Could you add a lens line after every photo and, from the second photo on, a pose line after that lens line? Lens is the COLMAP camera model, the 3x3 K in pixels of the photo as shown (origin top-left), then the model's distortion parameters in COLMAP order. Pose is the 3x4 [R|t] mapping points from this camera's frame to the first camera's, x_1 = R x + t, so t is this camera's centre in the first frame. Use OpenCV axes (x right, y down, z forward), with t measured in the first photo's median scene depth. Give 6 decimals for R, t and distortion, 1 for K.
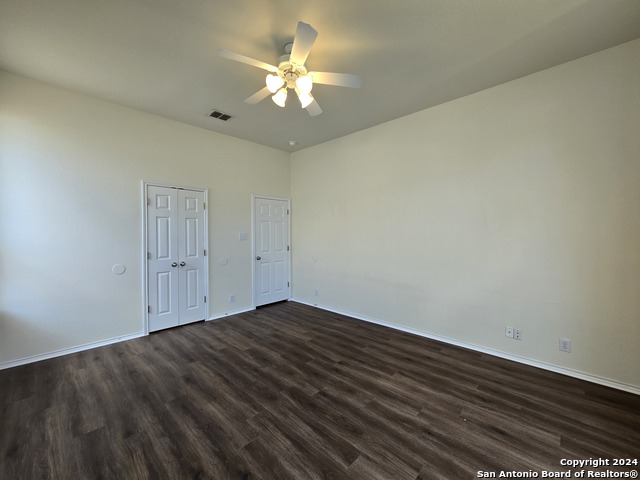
lens RADIAL K [[263.2, 0, 325.6], [0, 263.2, 238.1], [0, 0, 1]] dist [0.000619, 0.000312]
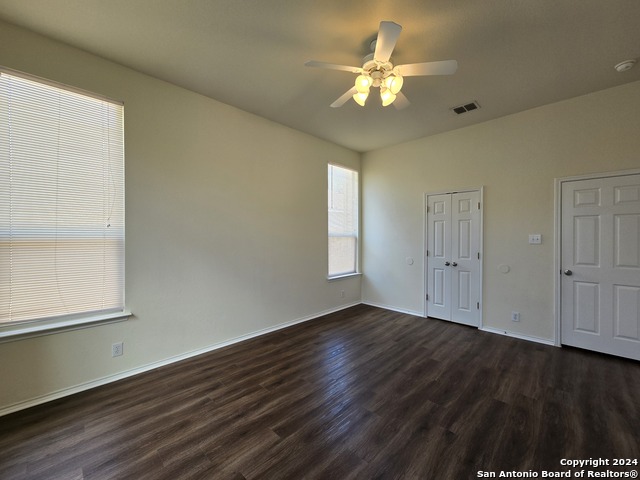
lens RADIAL K [[263.2, 0, 325.6], [0, 263.2, 238.1], [0, 0, 1]] dist [0.000619, 0.000312]
pose [[-0.014657, 0.012028, -0.999820, 0.569163], [-0.016915, 0.999782, 0.012276, -0.011017], [0.999749, 0.017092, -0.014451, 0.557288]]
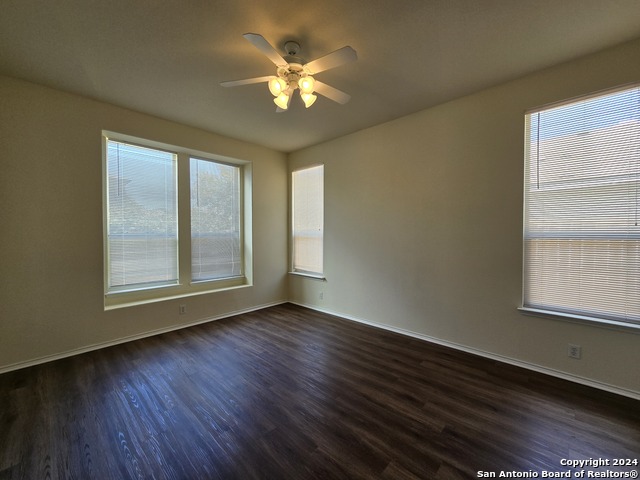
lens RADIAL K [[263.2, 0, 325.6], [0, 263.2, 238.1], [0, 0, 1]] dist [0.000619, 0.000312]
pose [[-0.999950, 0.003075, -0.009552, -0.157378], [0.002694, 0.999212, 0.039589, -0.036095], [0.009667, 0.039561, -0.999170, 1.333332]]
